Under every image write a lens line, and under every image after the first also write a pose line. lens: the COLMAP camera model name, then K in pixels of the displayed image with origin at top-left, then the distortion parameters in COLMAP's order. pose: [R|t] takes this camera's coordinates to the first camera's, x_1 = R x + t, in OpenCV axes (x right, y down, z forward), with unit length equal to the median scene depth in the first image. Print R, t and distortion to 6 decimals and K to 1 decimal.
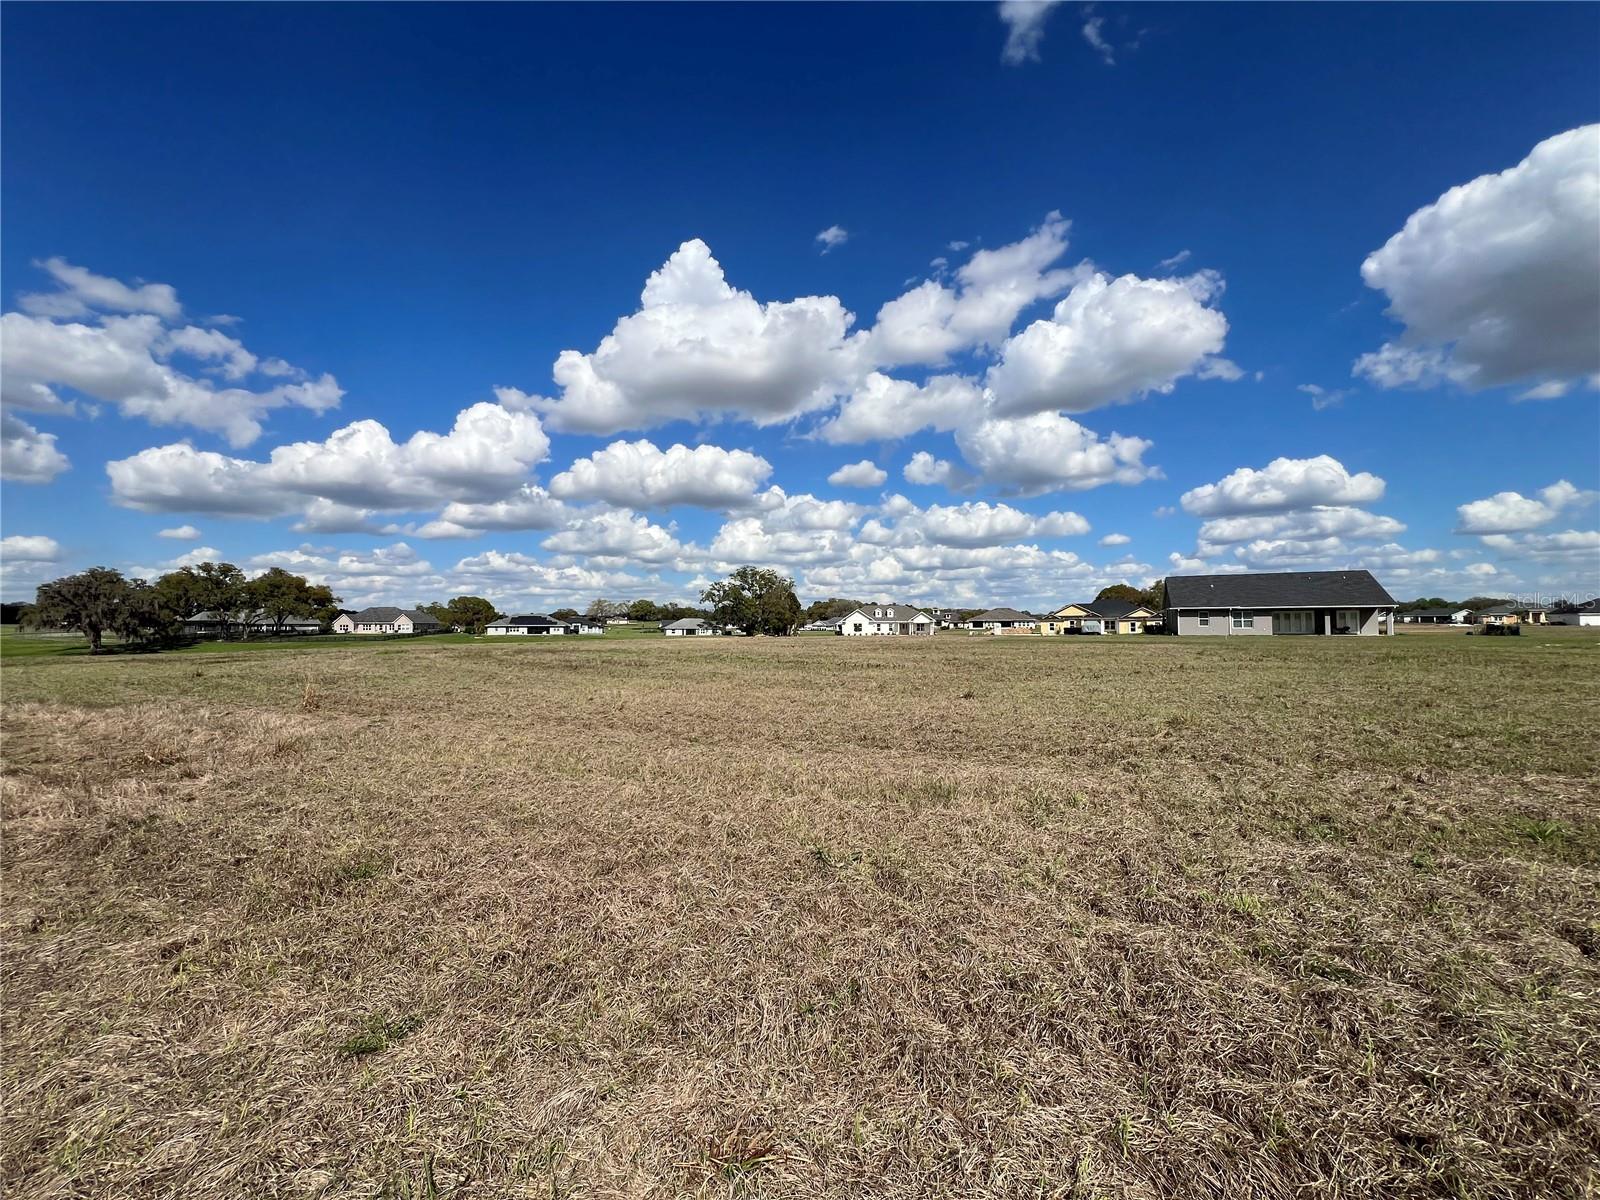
lens RADIAL K [[635.7, 0, 792.5], [0, 635.7, 597.8], [0, 0, 1]] dist [0.001749, 0.000089]
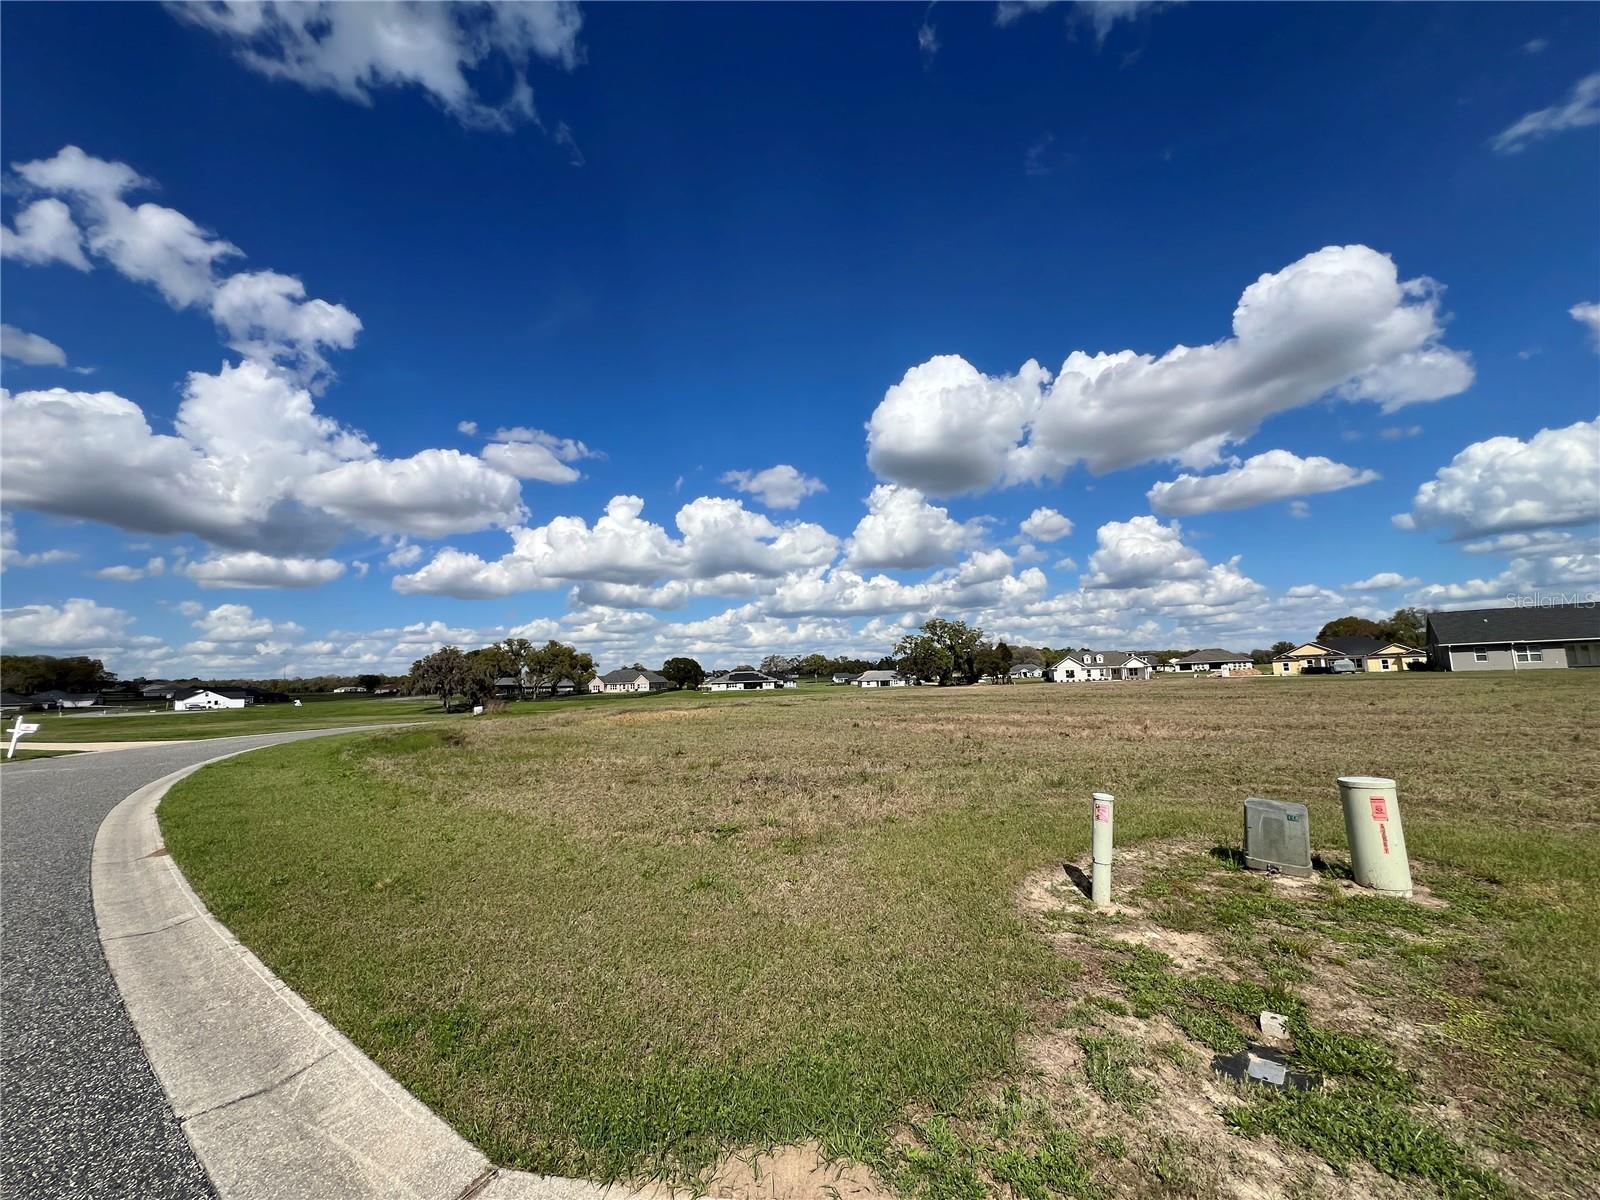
lens RADIAL K [[640.1, 0, 794.7], [0, 640.1, 611.4], [0, 0, 1]] dist [-0.004056, 0.003060]
pose [[0.972192, -0.053867, -0.227904, -0.072167], [0.040449, 0.997184, -0.063147, -0.005797], [0.230664, 0.052172, 0.971634, -0.098417]]
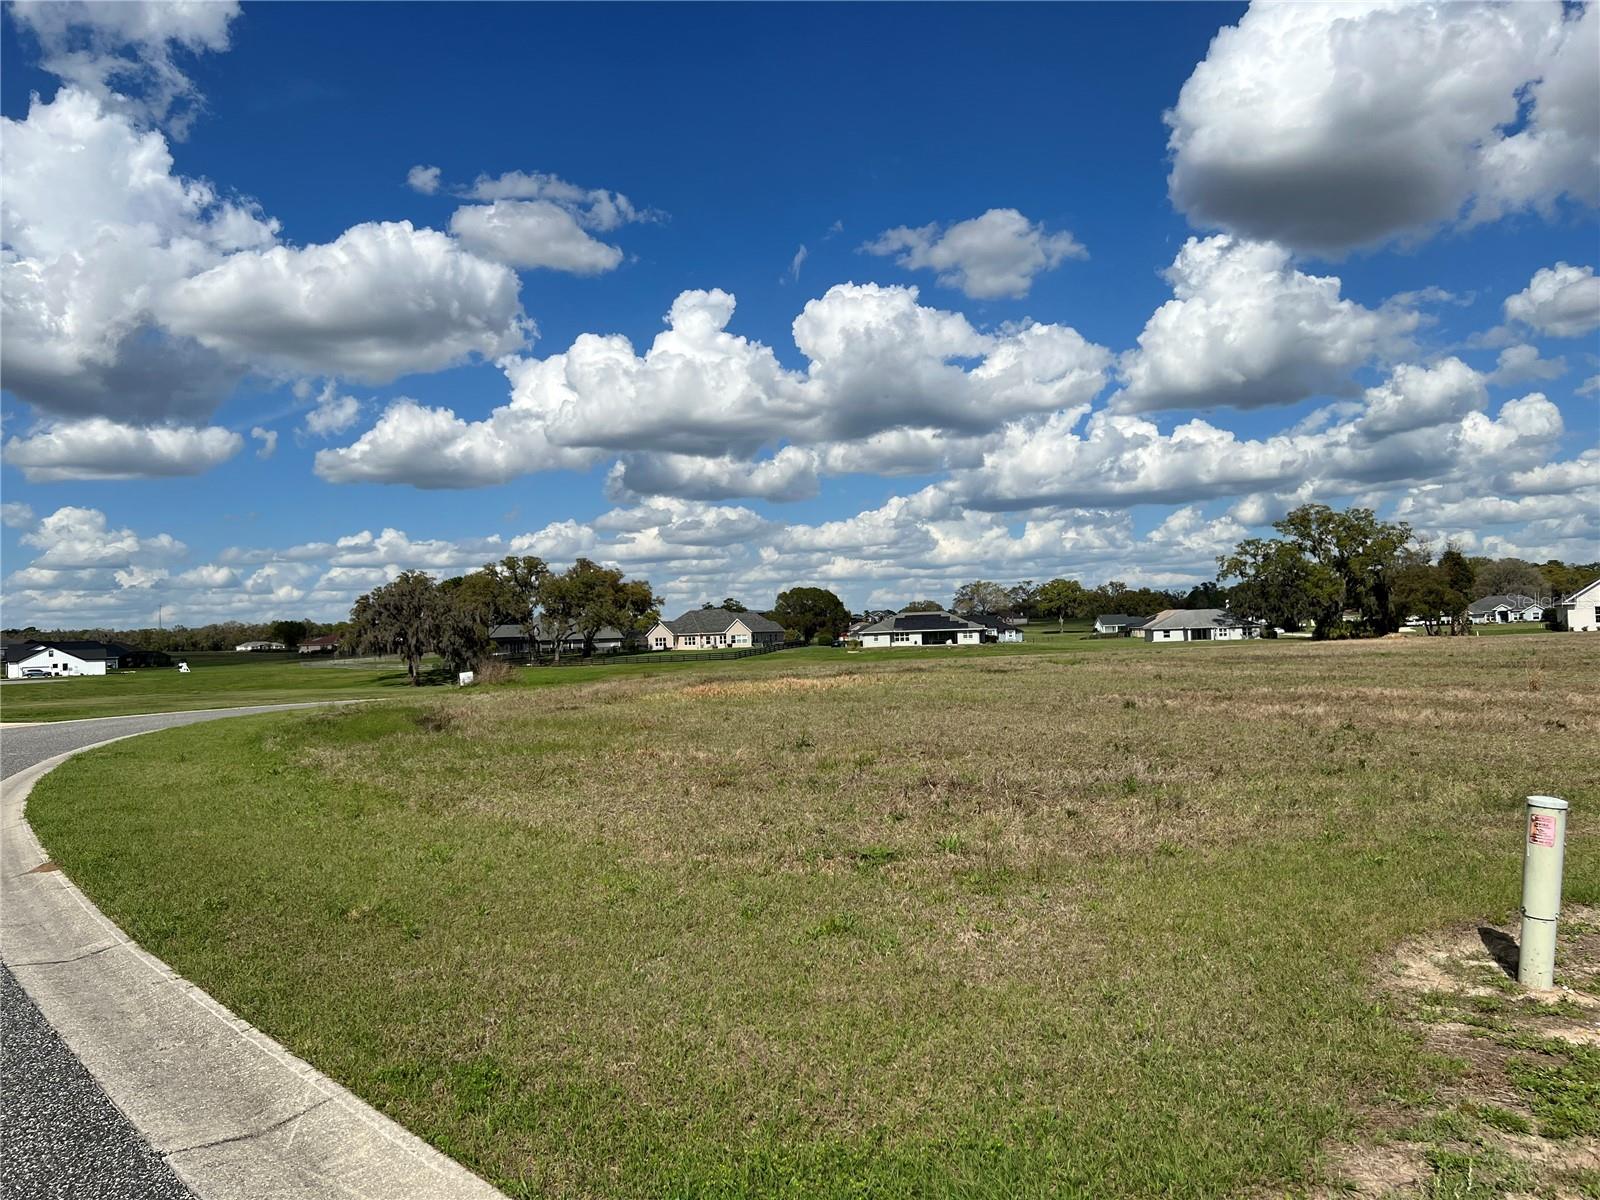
lens RADIAL K [[1202.1, 0, 785.6], [0, 1202.1, 597.5], [0, 0, 1]] dist [0.056523, -0.060962]
pose [[0.908931, -0.041529, -0.414872, -0.066515], [0.049138, 0.998763, 0.007678, -0.003557], [0.414040, -0.027364, 0.909847, -0.108670]]
